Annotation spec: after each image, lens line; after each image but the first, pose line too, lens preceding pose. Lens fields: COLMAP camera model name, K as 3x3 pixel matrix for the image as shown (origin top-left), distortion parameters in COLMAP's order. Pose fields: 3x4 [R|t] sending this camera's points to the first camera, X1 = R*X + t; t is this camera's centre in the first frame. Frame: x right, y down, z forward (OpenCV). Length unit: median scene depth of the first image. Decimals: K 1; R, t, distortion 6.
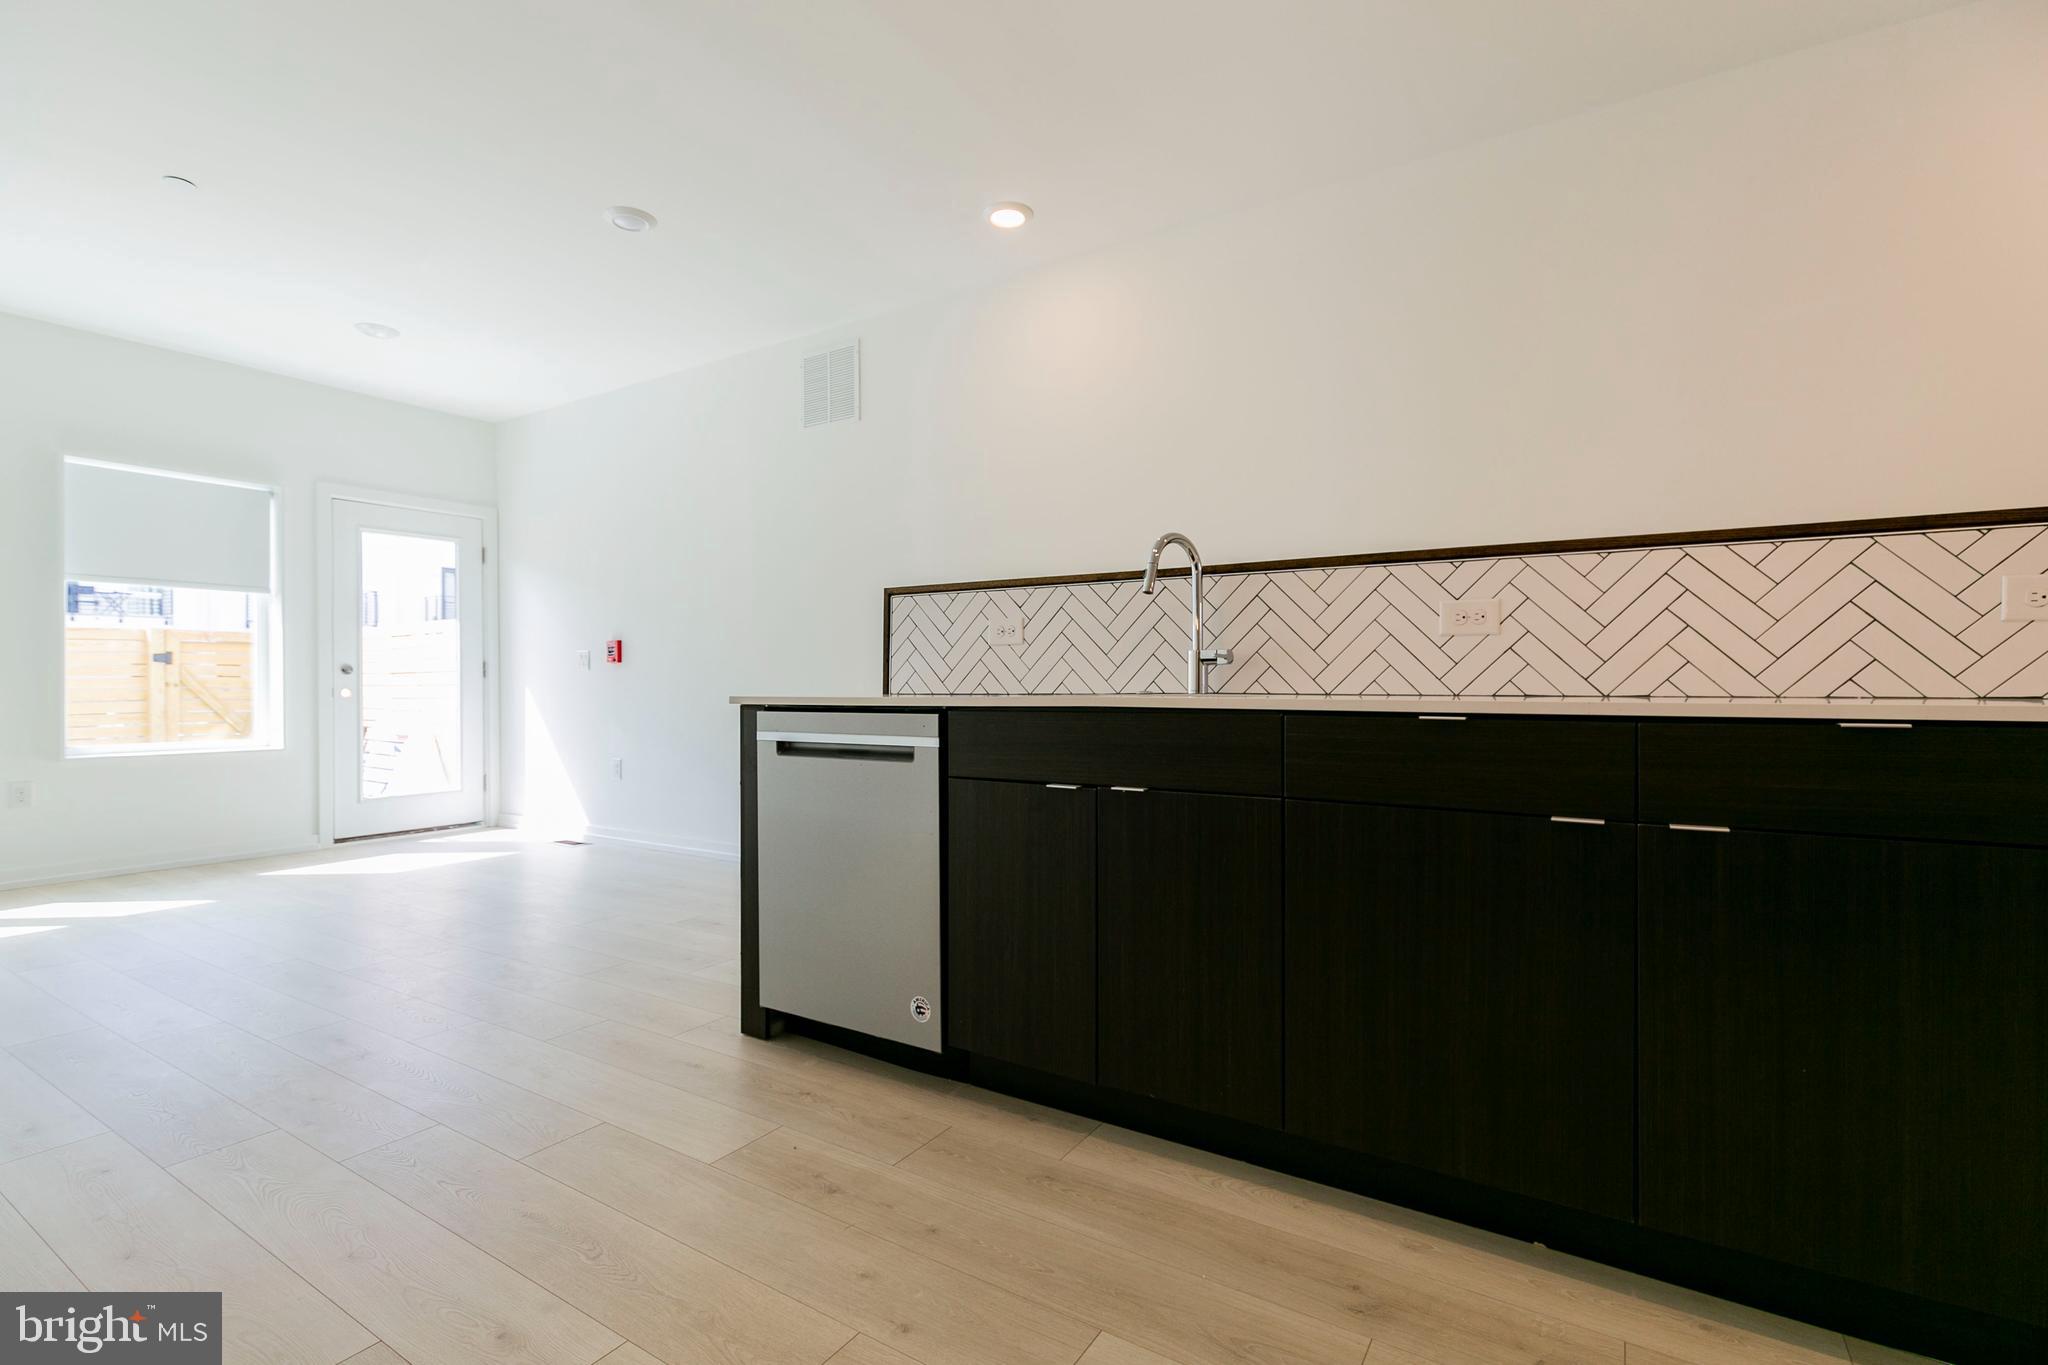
lens RADIAL K [[945.9, 0, 1018.5], [0, 945.9, 683.1], [0, 0, 1]] dist [0.017941, 0.000436]
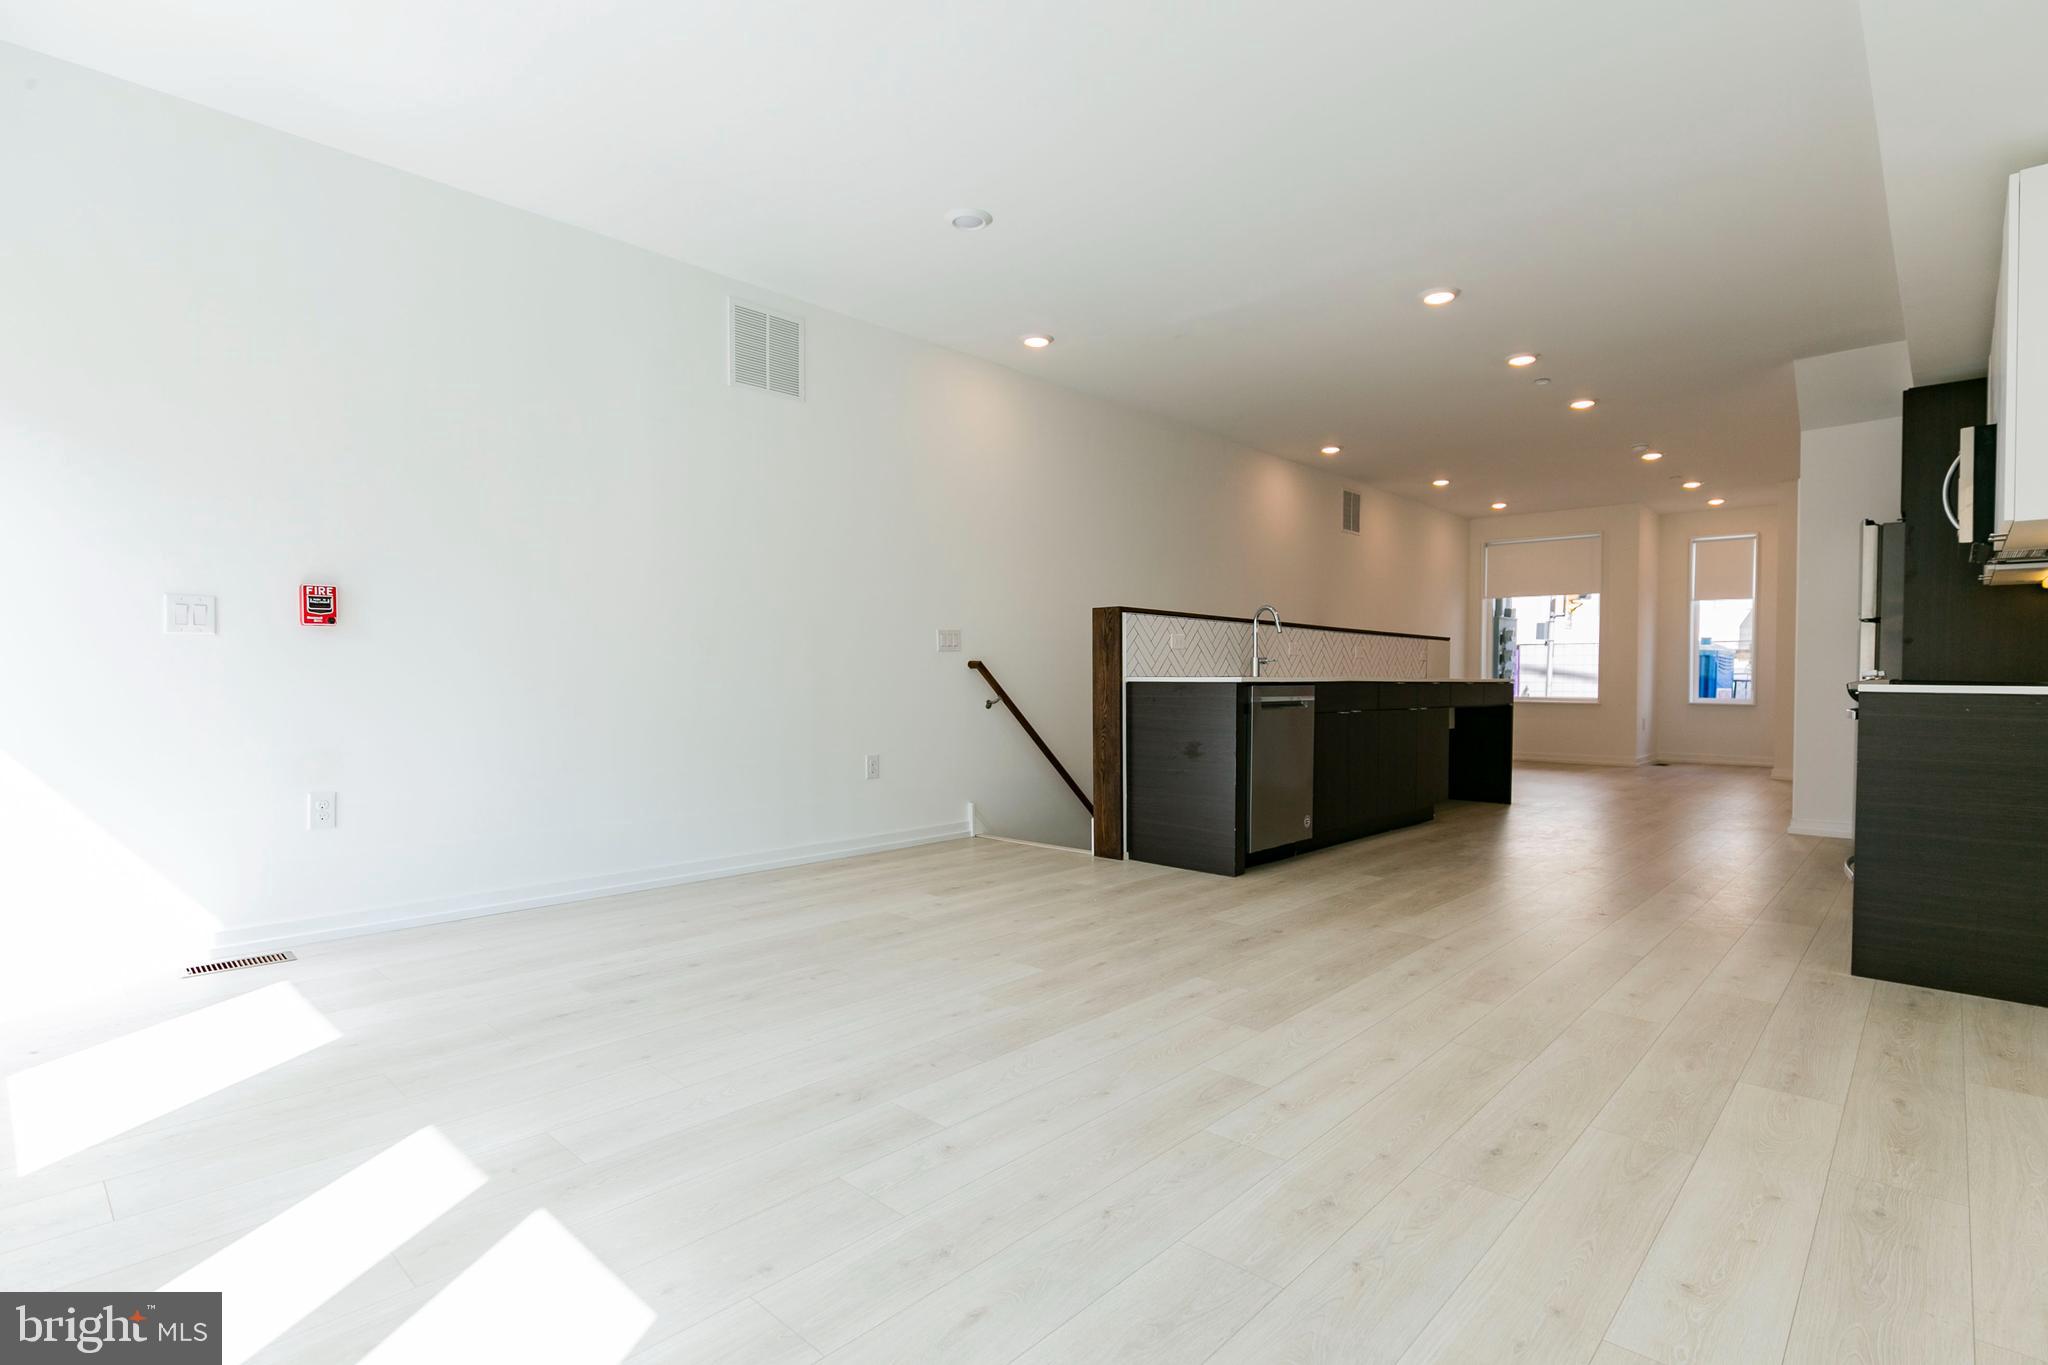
lens RADIAL K [[1001.9, 0, 1027.3], [0, 1001.9, 679.7], [0, 0, 1]] dist [-0.001692, -0.000927]
pose [[0.161259, -0.008349, 0.986877, -1.007772], [-0.011177, 0.999885, 0.010286, 0.000524], [-0.986849, -0.012689, 0.161147, 0.512762]]
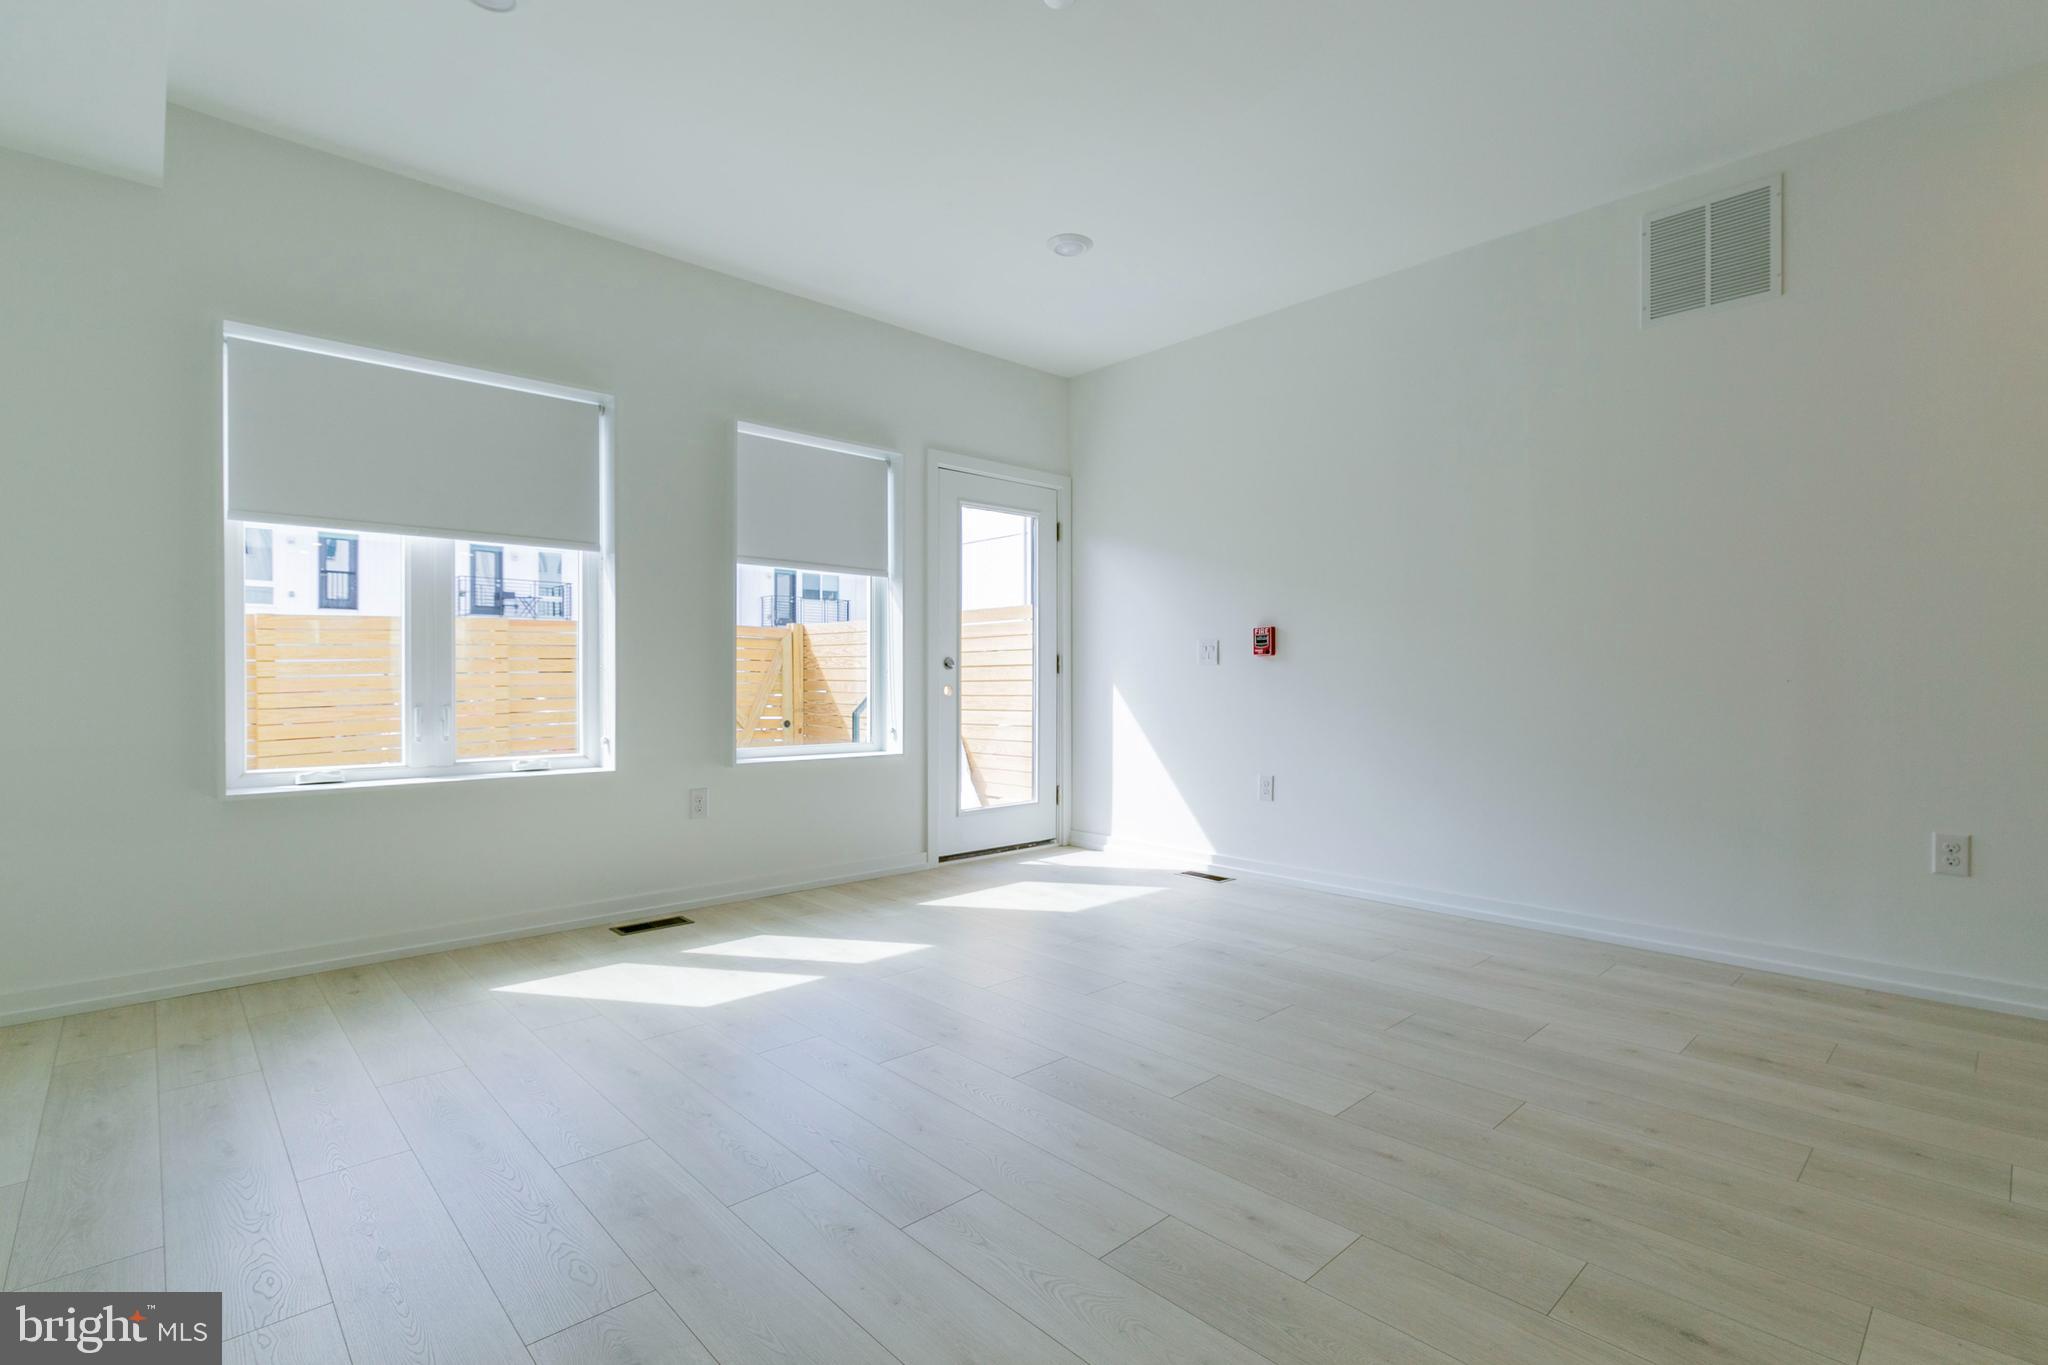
lens RADIAL K [[945.9, 0, 1034.6], [0, 945.9, 680.4], [0, 0, 1]] dist [0.017941, 0.000436]
pose [[0.973394, 0.005915, -0.229063, -0.452816], [-0.005852, 0.999982, 0.000950, -0.000178], [0.229065, 0.000415, 0.973411, 0.184766]]
